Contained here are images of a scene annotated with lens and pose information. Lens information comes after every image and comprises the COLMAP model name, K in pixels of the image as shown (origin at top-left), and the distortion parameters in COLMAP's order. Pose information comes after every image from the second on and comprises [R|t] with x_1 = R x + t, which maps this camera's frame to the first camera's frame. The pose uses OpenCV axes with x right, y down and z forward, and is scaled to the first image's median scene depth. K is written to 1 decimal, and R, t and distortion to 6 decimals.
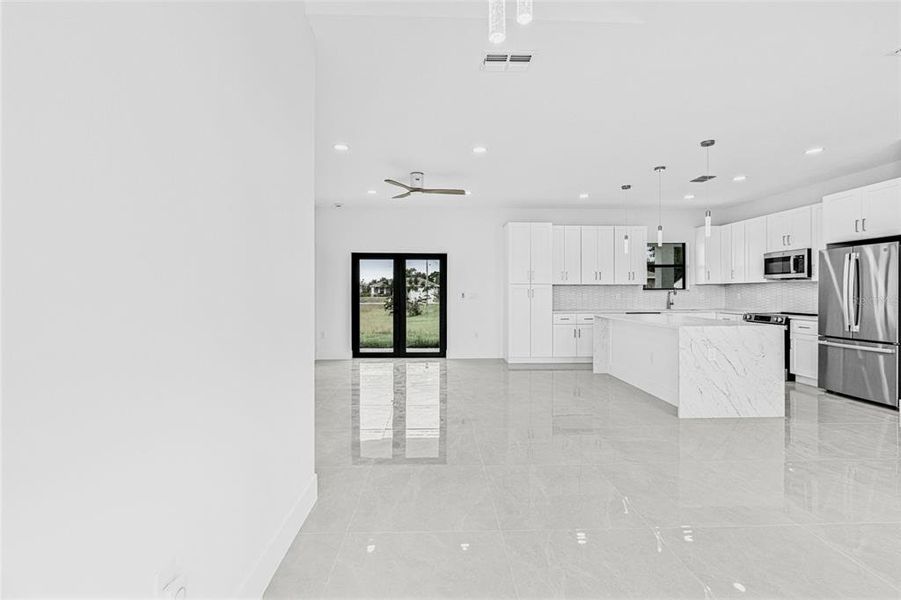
lens RADIAL K [[408.6, 0, 451.3], [0, 408.6, 293.1], [0, 0, 1]] dist [-0.001632, -0.000232]
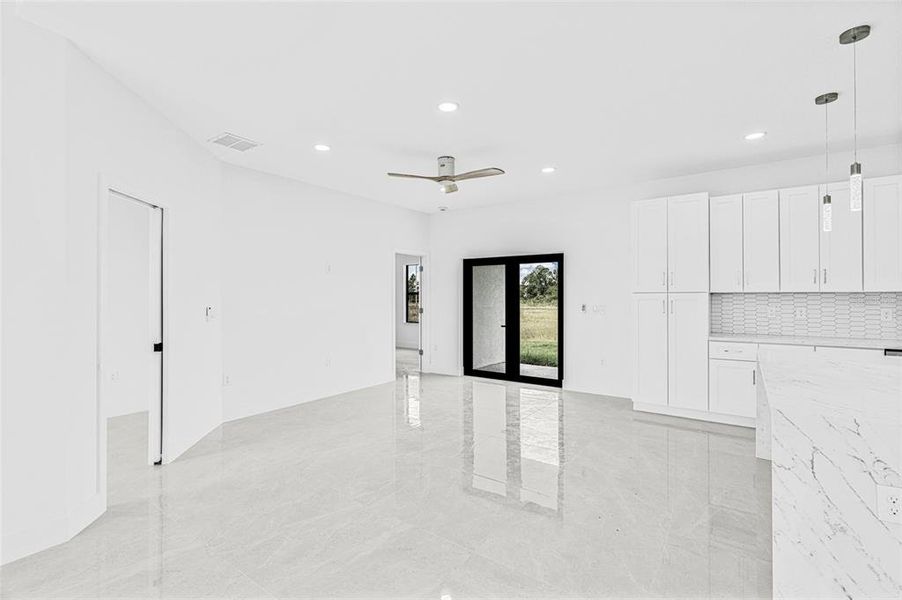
lens RADIAL K [[410.6, 0, 447.8], [0, 410.6, 295.5], [0, 0, 1]] dist [0.001494, 0.000294]
pose [[0.793469, -0.002066, -0.608608, 0.312620], [-0.000298, 0.999993, -0.003782, -0.015427], [0.608611, 0.003182, 0.793462, 0.276440]]
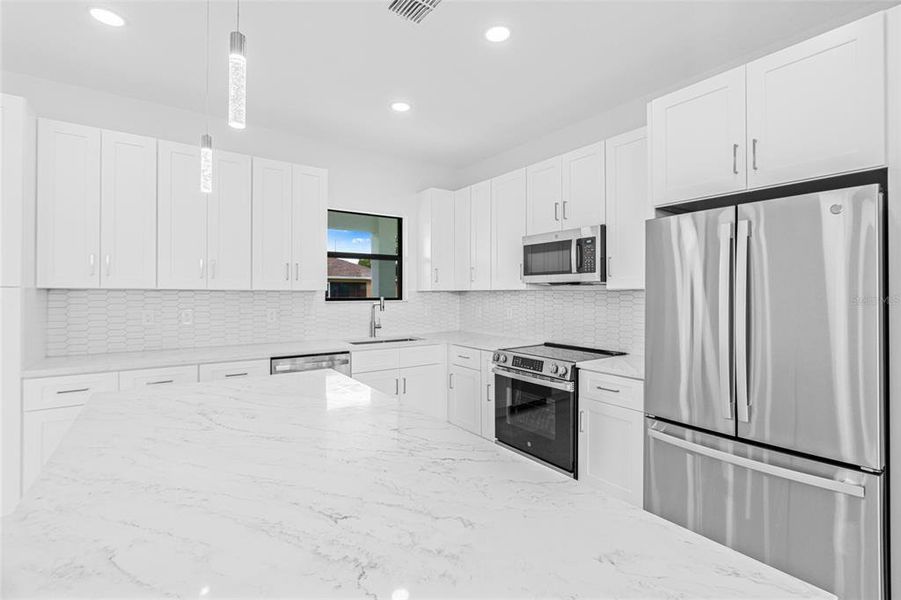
lens RADIAL K [[408.6, 0, 451.3], [0, 408.6, 293.1], [0, 0, 1]] dist [-0.001632, -0.000232]
pose [[0.832406, 0.005178, 0.554142, 0.351442], [-0.002511, 0.999981, -0.005572, -0.016897], [-0.554160, 0.003247, 0.832404, 0.545384]]
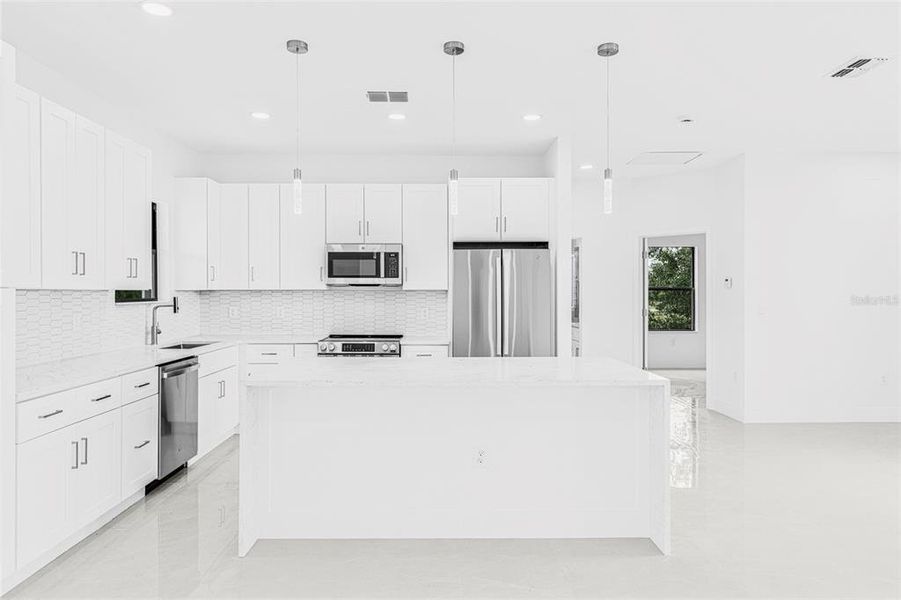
lens RADIAL K [[576.8, 0, 450.5], [0, 576.8, 300.0], [0, 0, 1]] dist [0.001088, 0.000347]
pose [[0.006482, -0.009506, 0.999934, -0.109463], [0.005047, 0.999942, 0.009474, -0.016222], [-0.999966, 0.004985, 0.006530, 0.726255]]
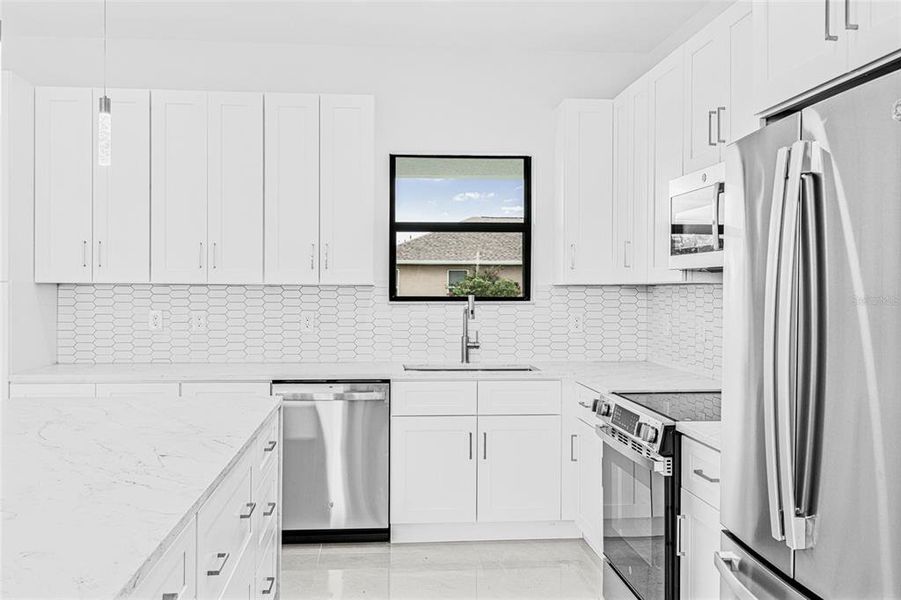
lens RADIAL K [[804.4, 0, 445.6], [0, 804.4, 290.2], [0, 0, 1]] dist [0.004856, 0.001596]
pose [[0.998412, 0.006553, 0.055953, 0.524410], [-0.006432, 0.999977, -0.002334, -0.017054], [-0.055967, 0.001970, 0.998431, 0.412475]]
